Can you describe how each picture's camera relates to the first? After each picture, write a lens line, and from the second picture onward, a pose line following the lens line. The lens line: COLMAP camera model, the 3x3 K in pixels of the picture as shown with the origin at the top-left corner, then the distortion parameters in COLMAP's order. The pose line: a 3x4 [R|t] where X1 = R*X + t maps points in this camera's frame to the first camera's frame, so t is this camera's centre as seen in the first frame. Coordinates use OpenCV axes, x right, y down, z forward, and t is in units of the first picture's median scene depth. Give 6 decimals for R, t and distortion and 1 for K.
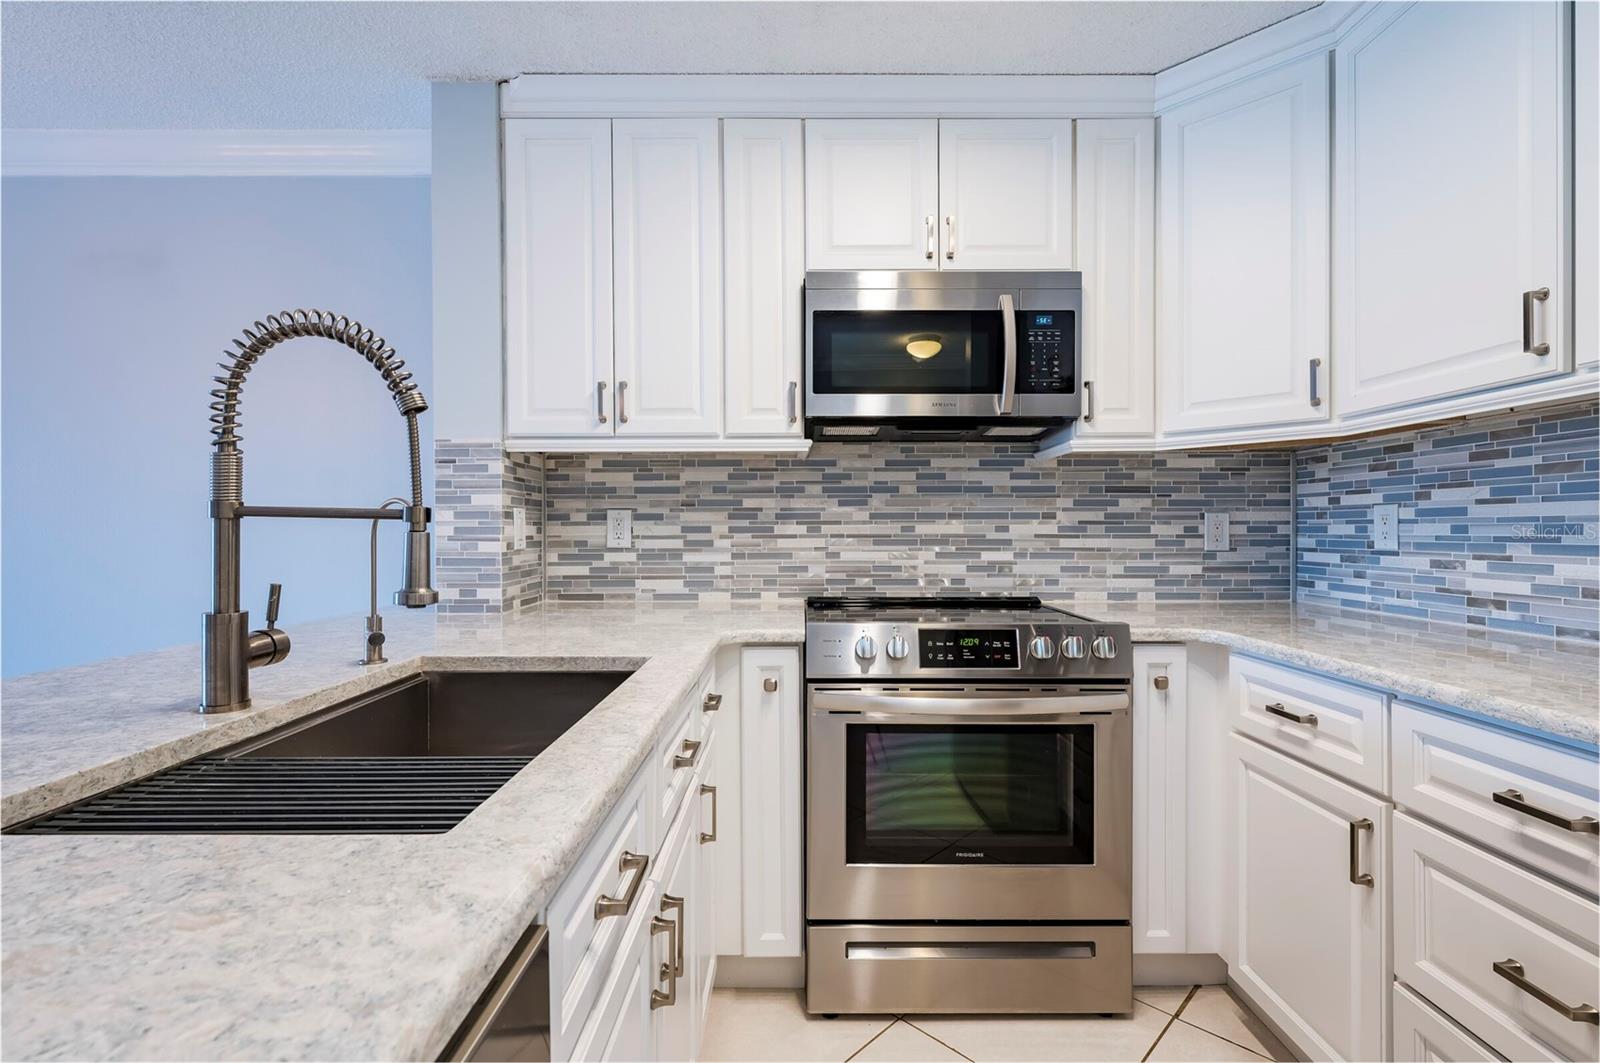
lens RADIAL K [[718.9, 0, 805.1], [0, 718.9, 530.9], [0, 0, 1]] dist [0.005762, -0.000618]
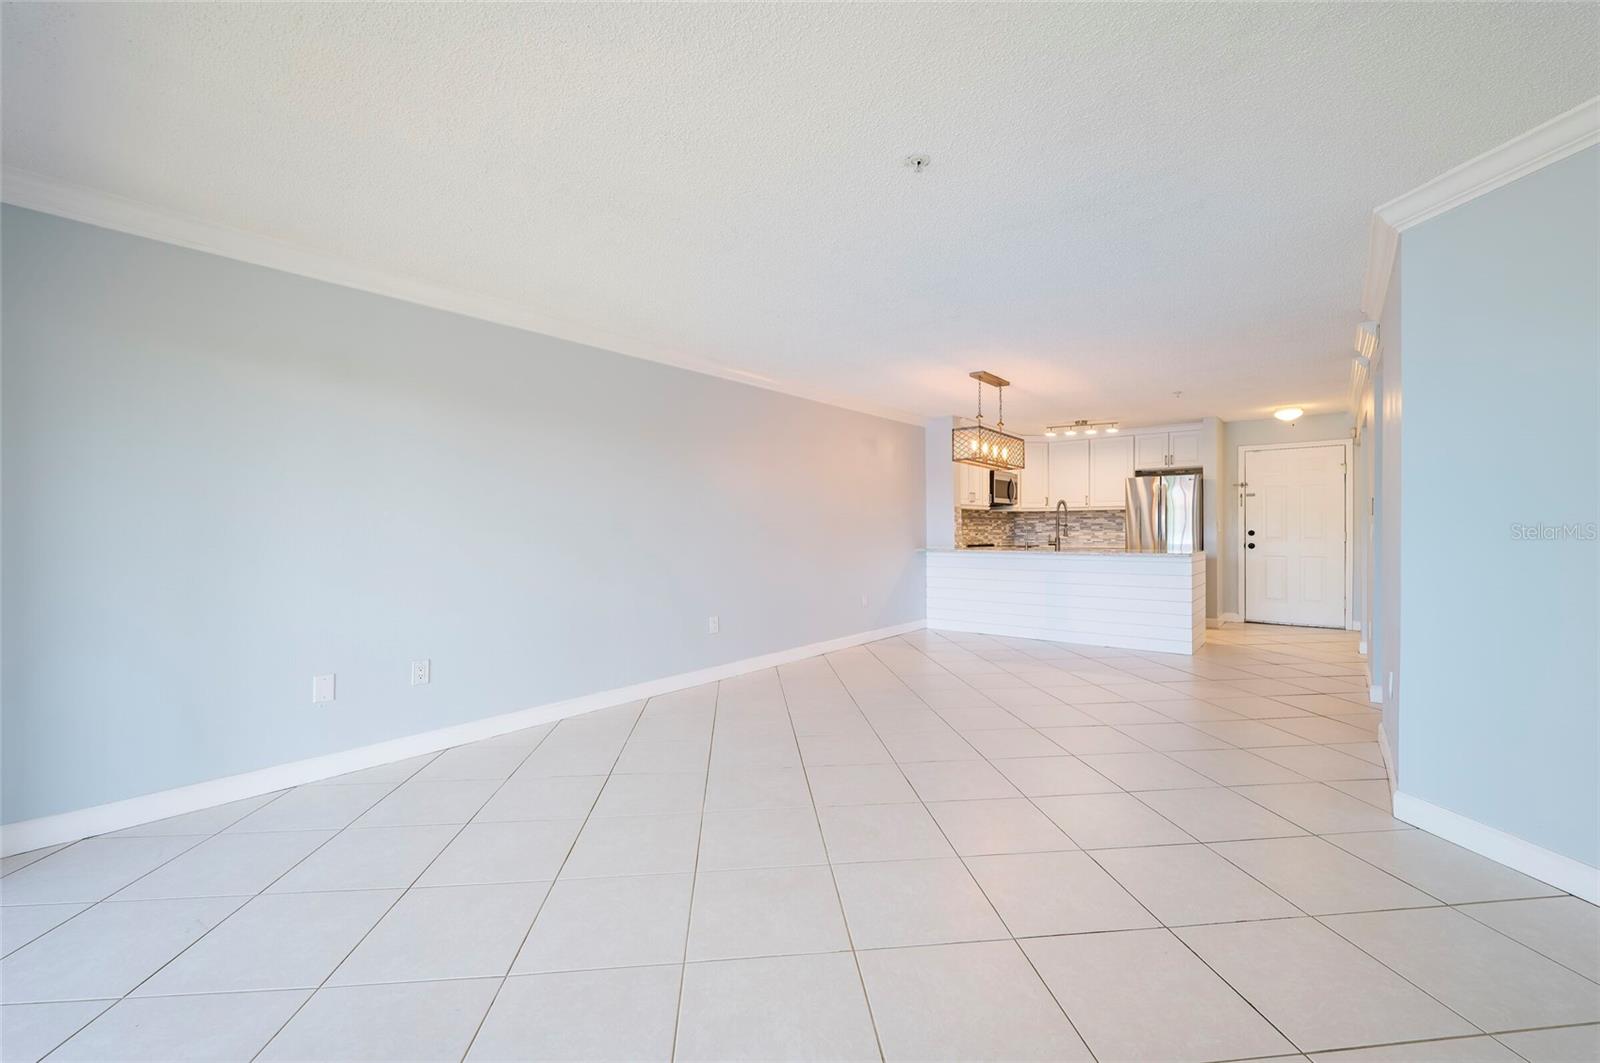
lens RADIAL K [[646.4, 0, 802.6], [0, 646.4, 531.1], [0, 0, 1]] dist [-0.001149, -0.000304]
pose [[0.637539, -0.002908, 0.770413, -3.624718], [0.005170, 0.999987, -0.000503, 0.015352], [-0.770401, 0.004303, 0.637545, -0.612757]]
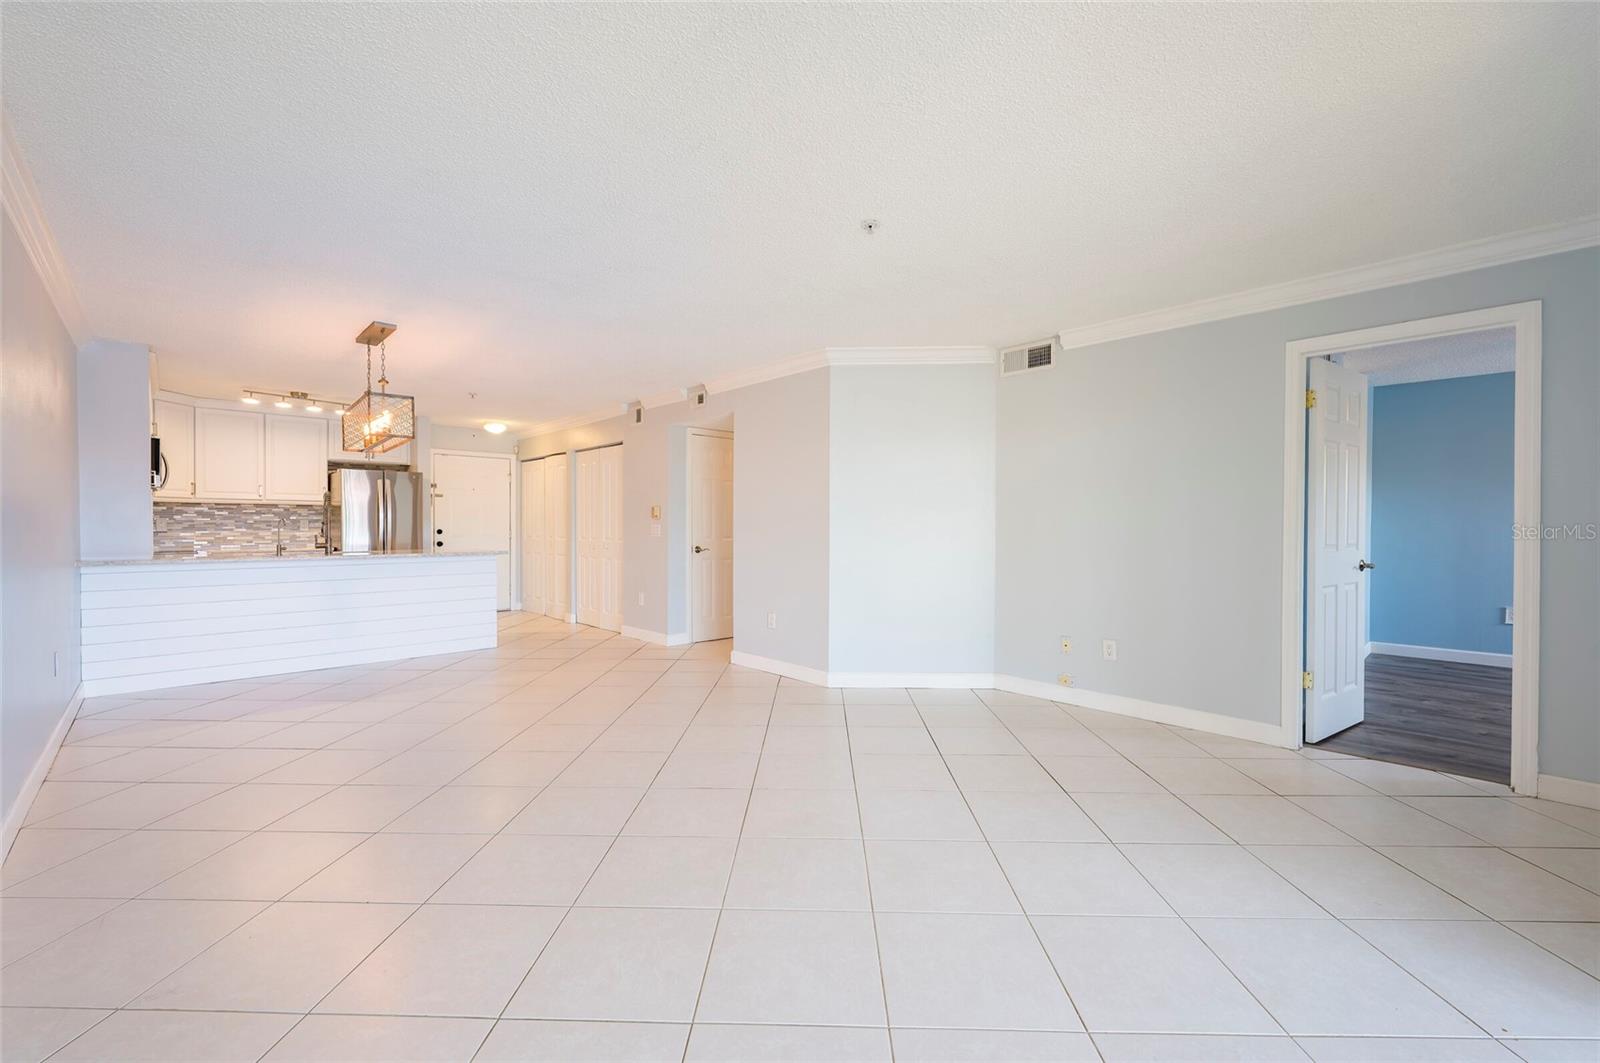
lens RADIAL K [[660.6, 0, 800.0], [0, 660.6, 531.5], [0, 0, 1]] dist [0.007437, -0.000509]
pose [[-0.684977, -0.003840, 0.728555, -3.552599], [0.003493, 0.999957, 0.008555, 0.009739], [-0.728556, 0.008404, -0.684934, 0.890129]]
